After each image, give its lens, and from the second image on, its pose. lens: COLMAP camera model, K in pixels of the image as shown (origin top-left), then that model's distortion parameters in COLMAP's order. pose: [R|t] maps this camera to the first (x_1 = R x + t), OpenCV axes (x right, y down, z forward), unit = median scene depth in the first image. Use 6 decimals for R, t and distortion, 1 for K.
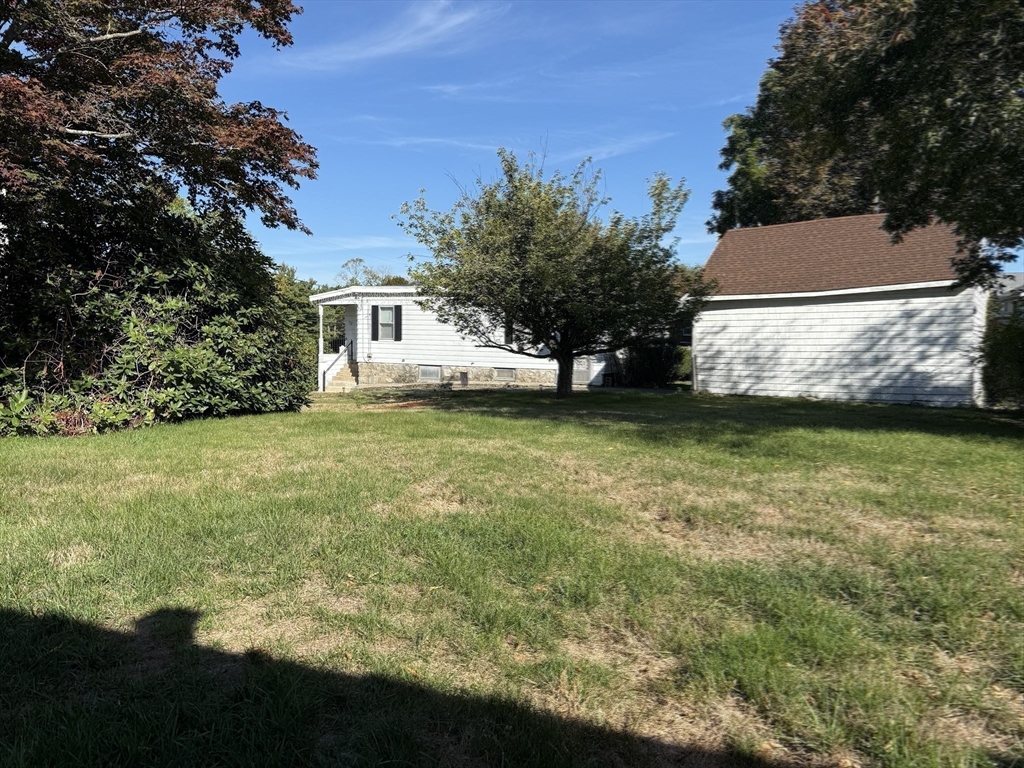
lens RADIAL K [[754.2, 0, 512.0], [0, 754.2, 384.0], [0, 0, 1]] dist [0.000721, 0.000155]
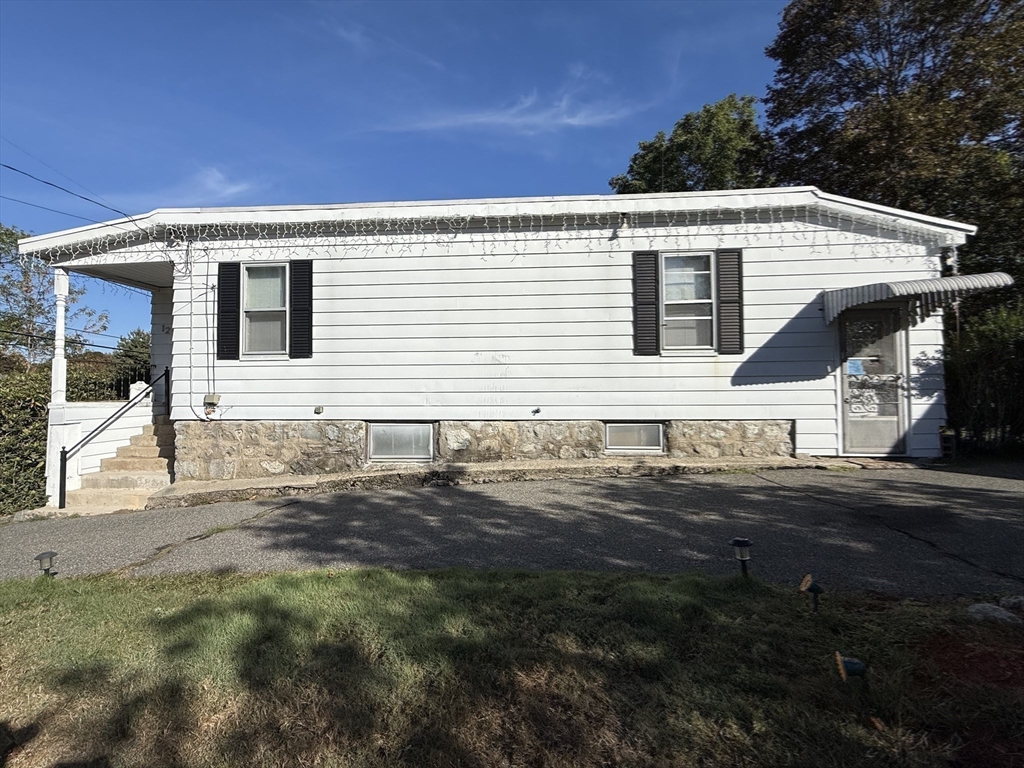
lens RADIAL K [[462.6, 0, 512.0], [0, 462.6, 384.0], [0, 0, 1]] dist [-0.001220, -0.000295]
pose [[0.937105, -0.012805, 0.348813, -0.132036], [0.044041, 0.995678, -0.081768, -0.021474], [-0.346259, 0.091987, 0.933618, 0.748375]]
